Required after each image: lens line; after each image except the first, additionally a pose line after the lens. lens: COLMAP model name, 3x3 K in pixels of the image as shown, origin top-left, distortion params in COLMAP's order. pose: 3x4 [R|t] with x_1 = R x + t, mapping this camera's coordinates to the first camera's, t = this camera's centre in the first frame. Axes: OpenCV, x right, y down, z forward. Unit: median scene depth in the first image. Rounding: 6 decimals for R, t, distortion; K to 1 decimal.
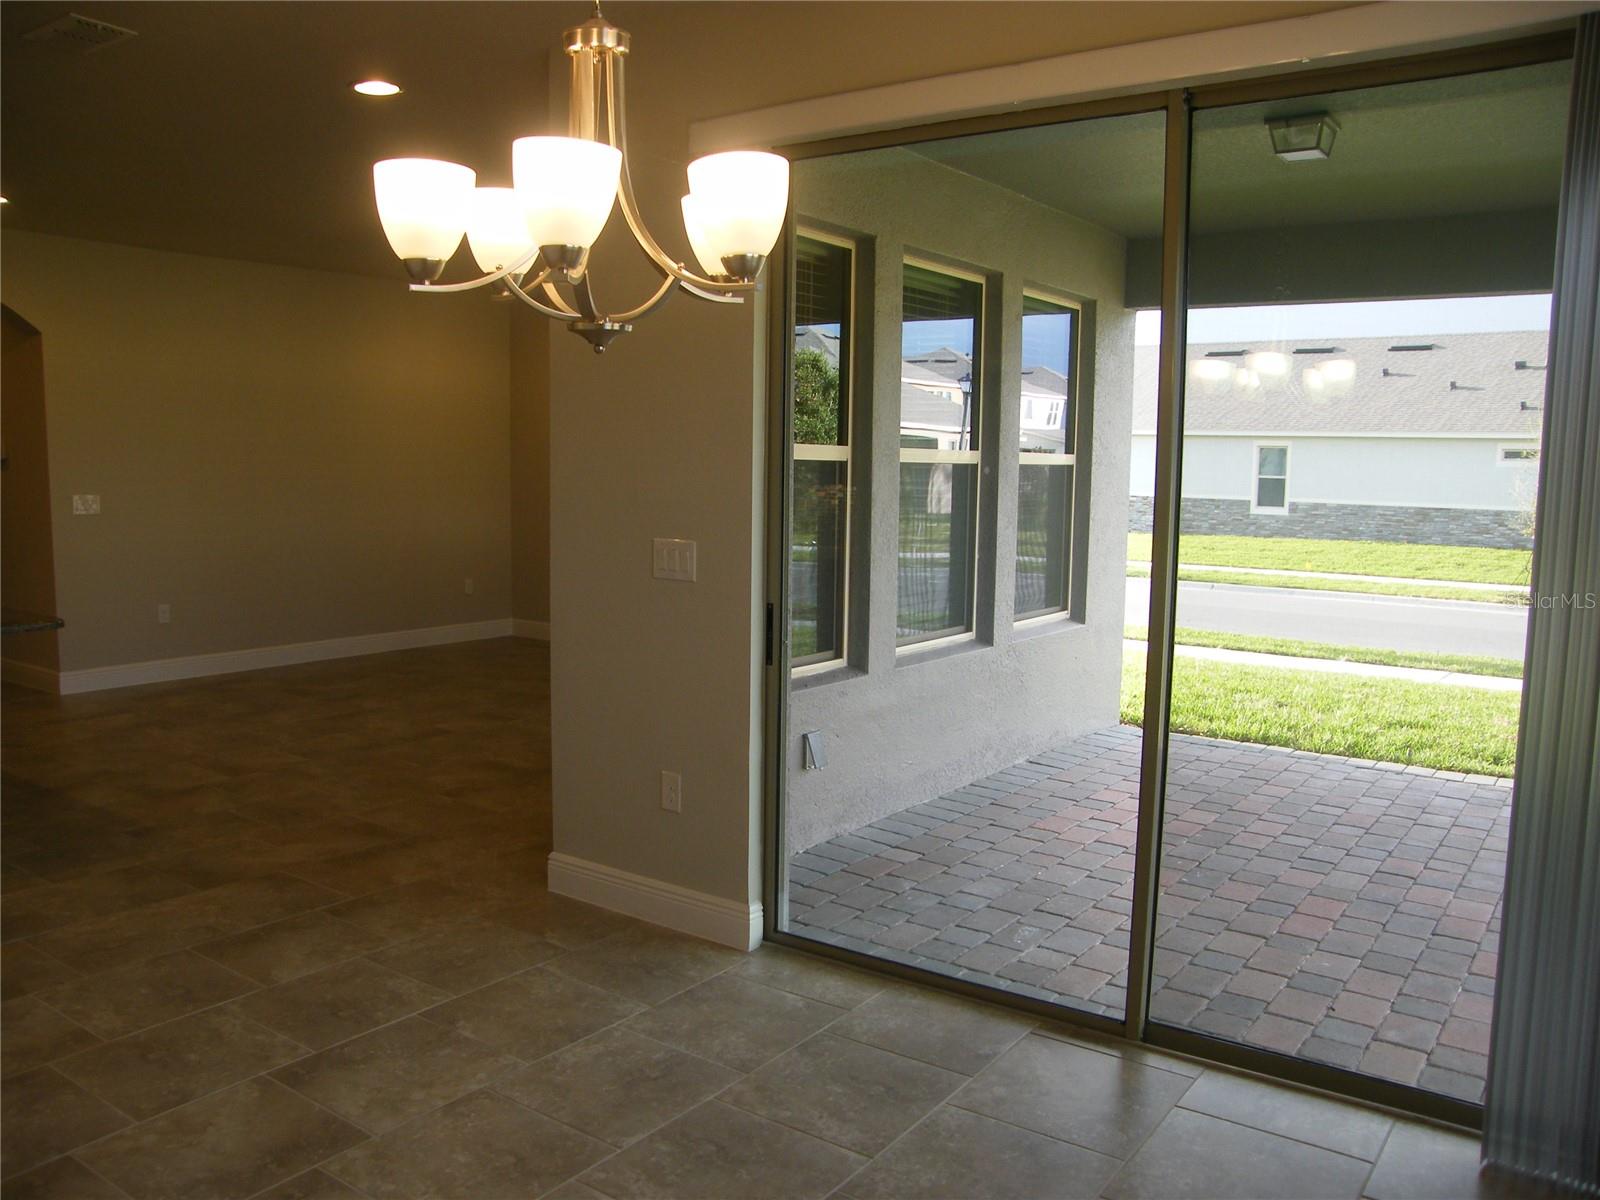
lens RADIAL K [[1283.0, 0, 810.2], [0, 1283.0, 603.5], [0, 0, 1]] dist [-0.158380, 0.119842]
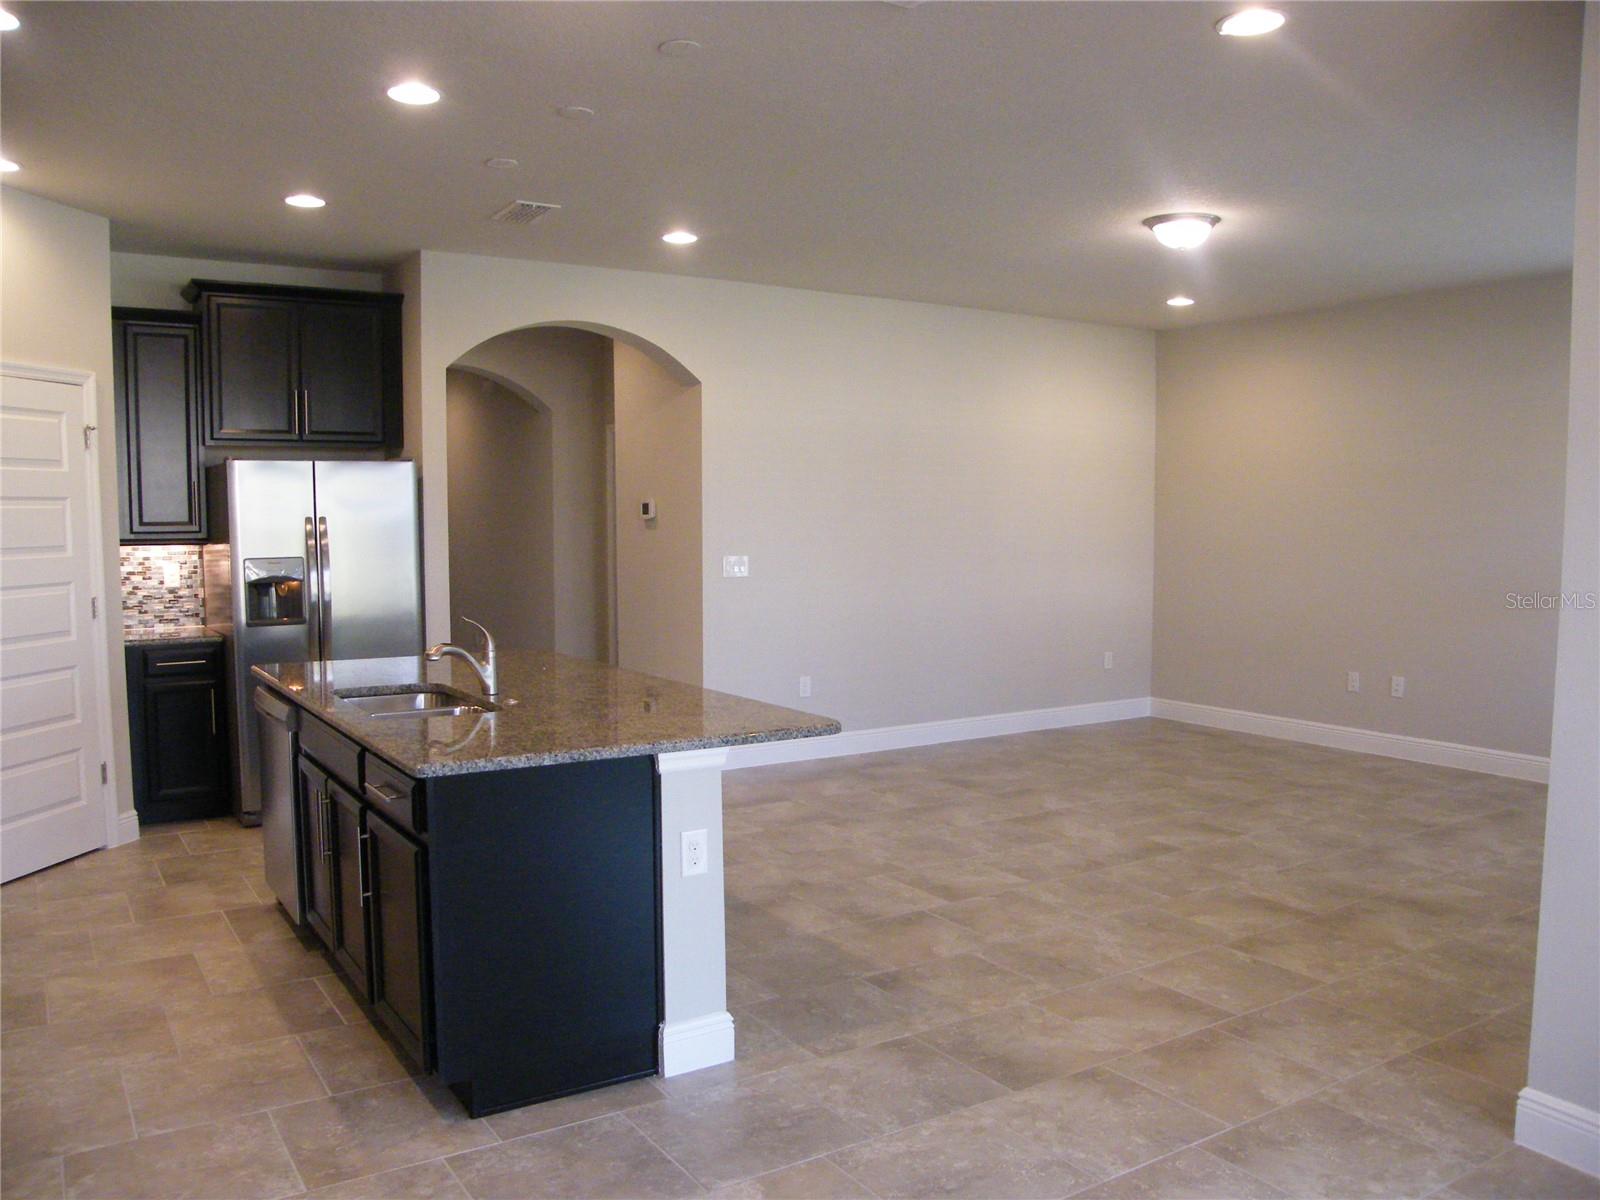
lens RADIAL K [[1283.0, 0, 810.9], [0, 1283.0, 613.3], [0, 0, 1]] dist [-0.158380, 0.119842]
pose [[0.930575, 0.014472, -0.365815, -0.290634], [-0.027846, 0.999122, -0.031307, -0.026794], [0.365041, 0.039320, 0.930161, 0.205617]]
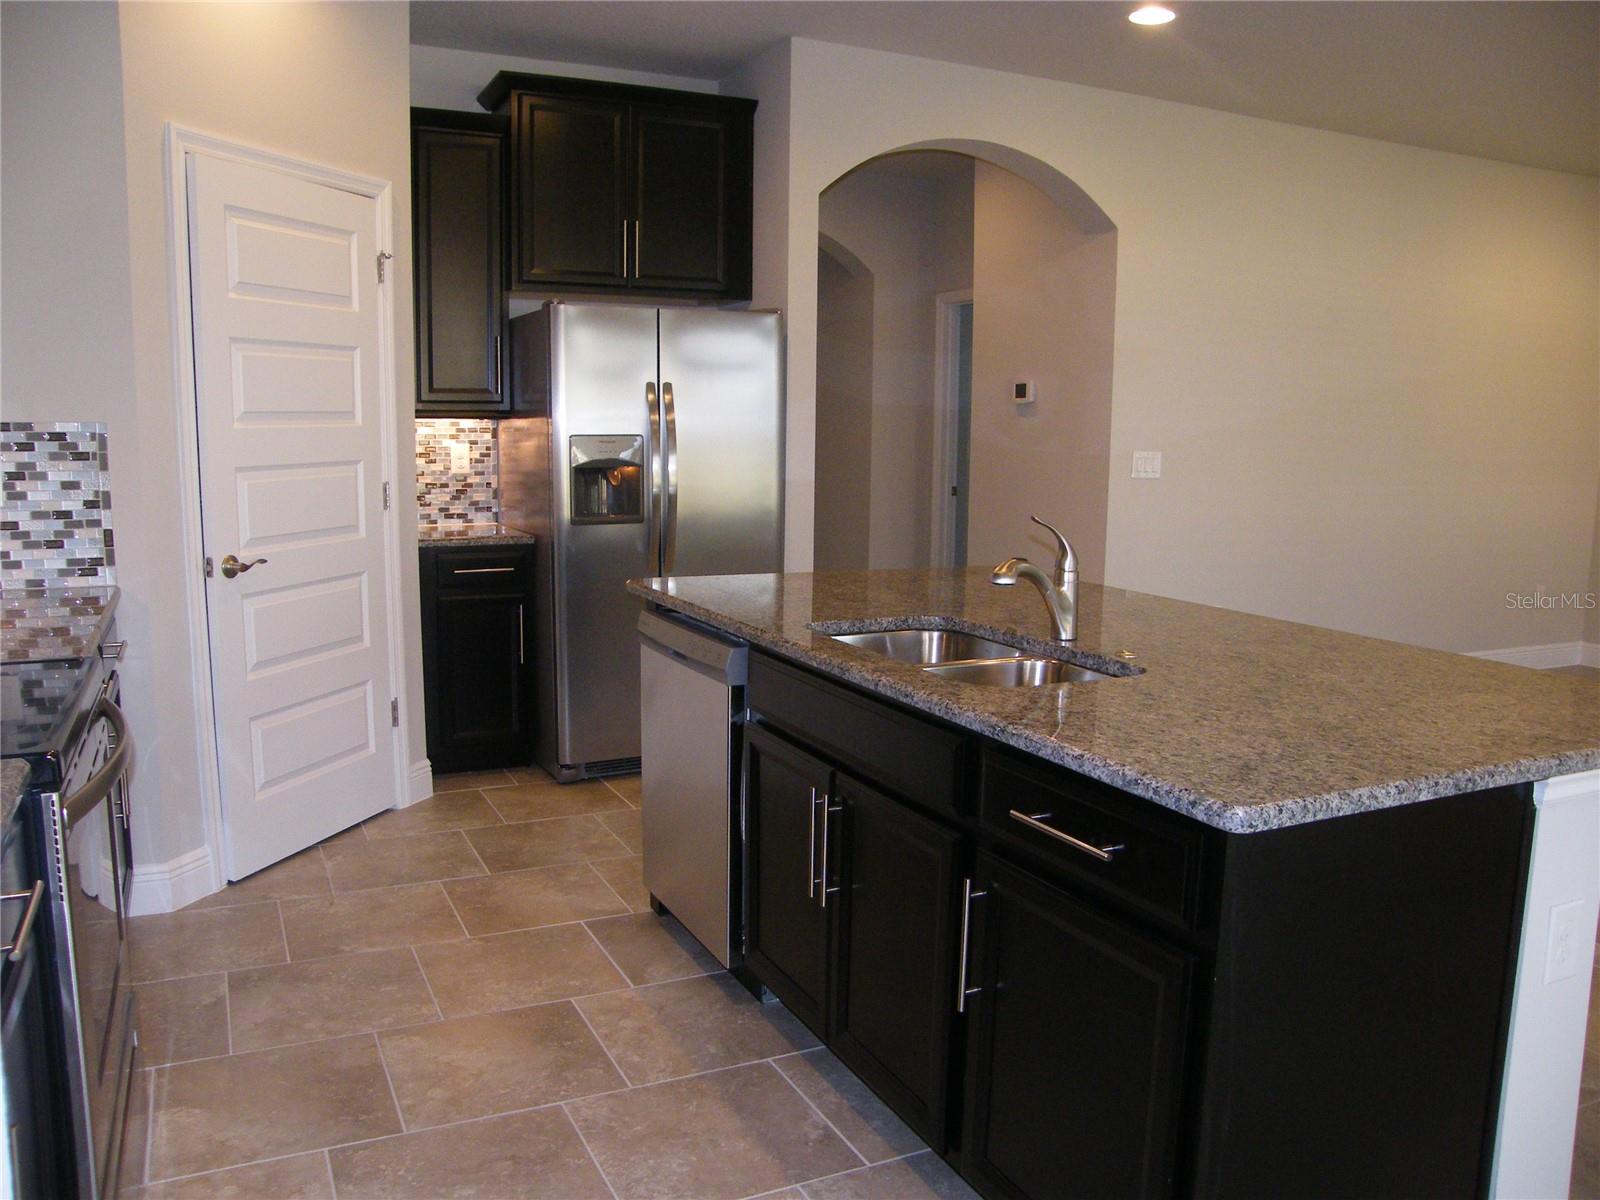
lens RADIAL K [[1283.0, 0, 804.4], [0, 1283.0, 605.5], [0, 0, 1]] dist [-0.158380, 0.119842]
pose [[0.874820, 0.066843, -0.479814, -0.630987], [-0.056102, 0.997750, 0.036708, -0.021351], [0.481188, -0.005195, 0.876602, 0.386200]]
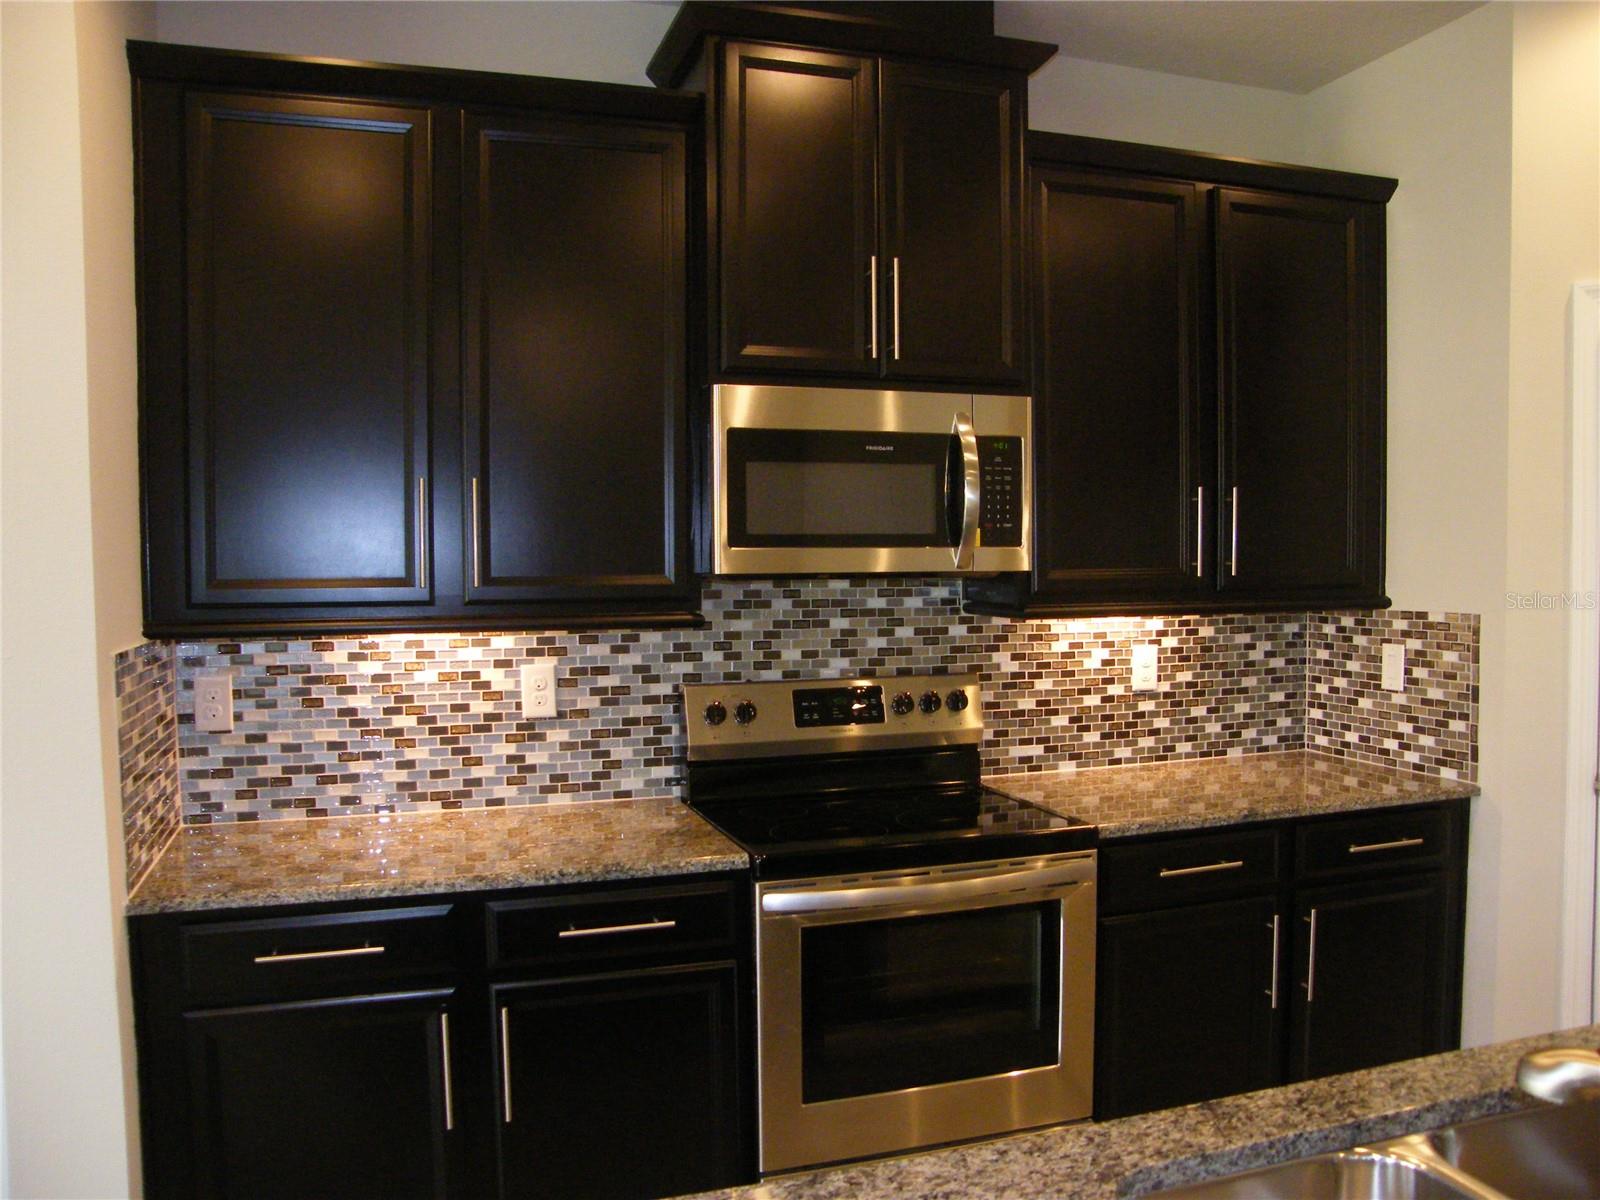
lens RADIAL K [[1283.0, 0, 799.6], [0, 1283.0, 620.6], [0, 0, 1]] dist [-0.158380, 0.119842]
pose [[-0.592366, 0.031423, -0.805056, -0.562261], [-0.085236, 0.991187, 0.101405, -0.104161], [0.801148, 0.128689, -0.584467, 0.869294]]
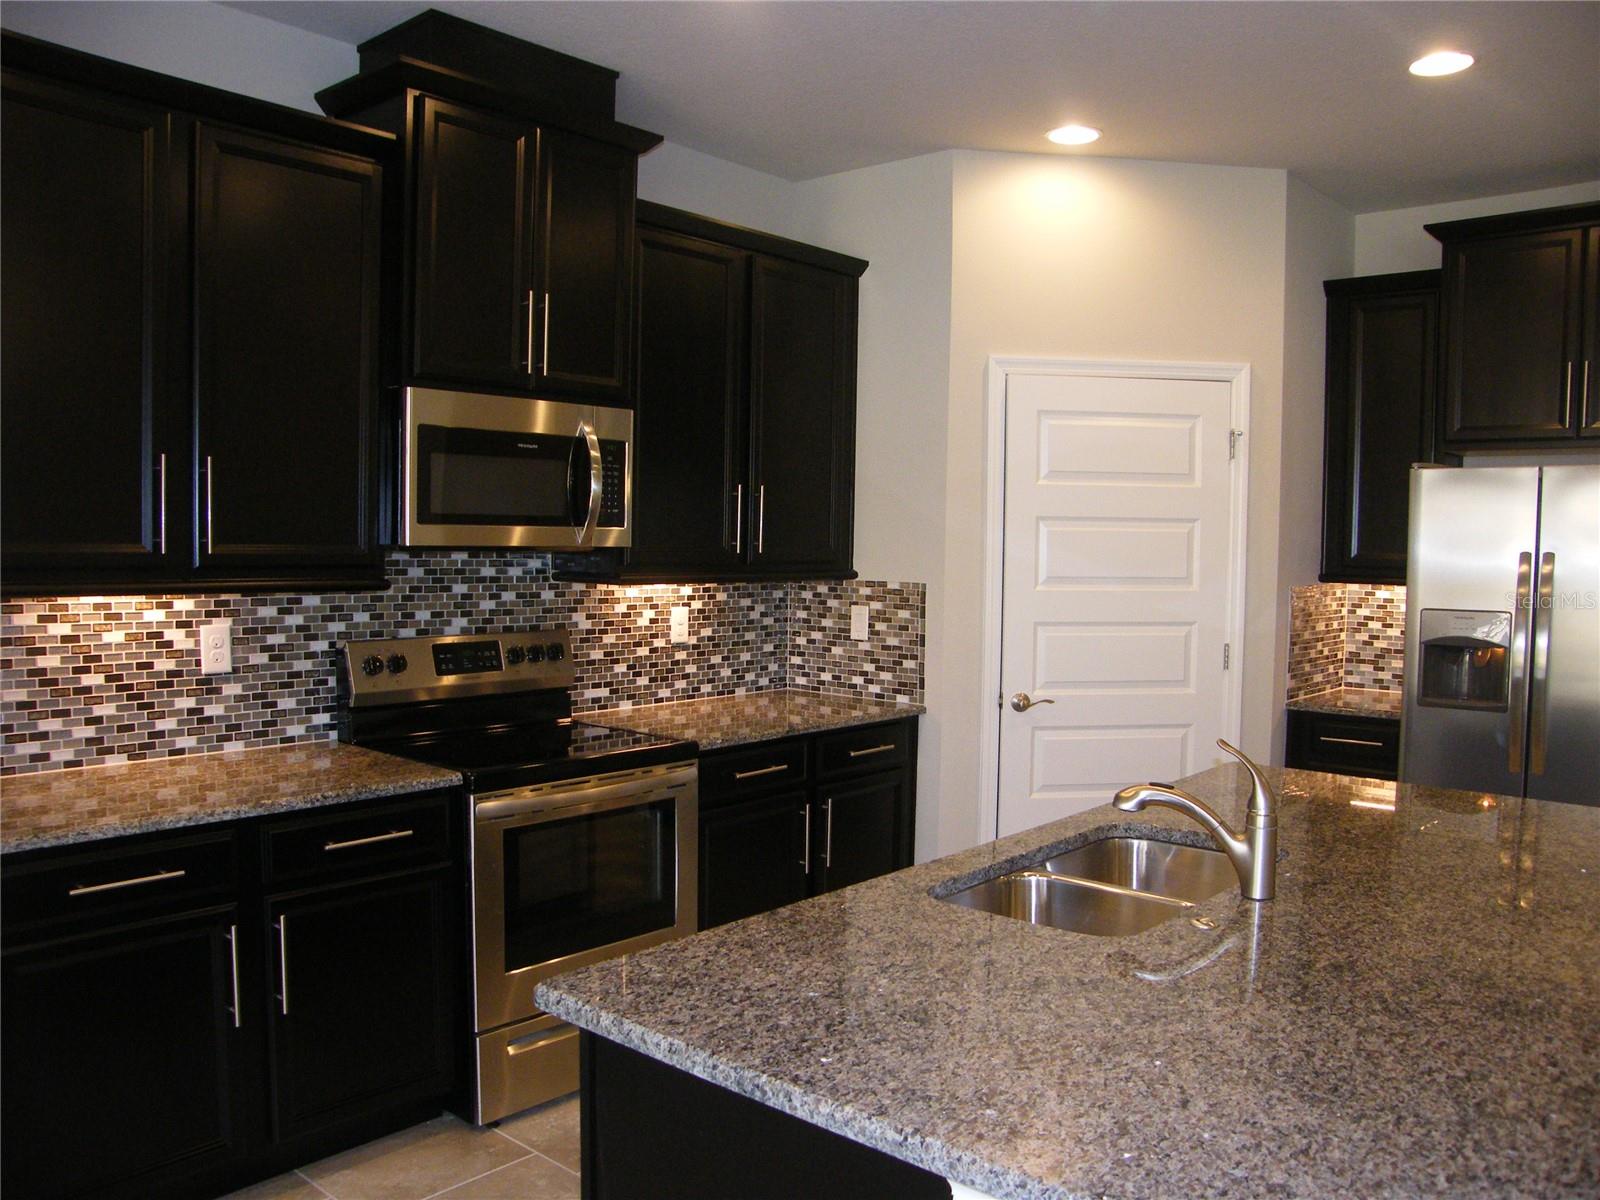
lens RADIAL K [[1283.0, 0, 805.5], [0, 1283.0, 611.7], [0, 0, 1]] dist [-0.158380, 0.119842]
pose [[-0.102733, 0.043835, -0.993743, -0.359717], [-0.125327, 0.990497, 0.056648, -0.093966], [0.986782, 0.130362, -0.096263, 0.784873]]
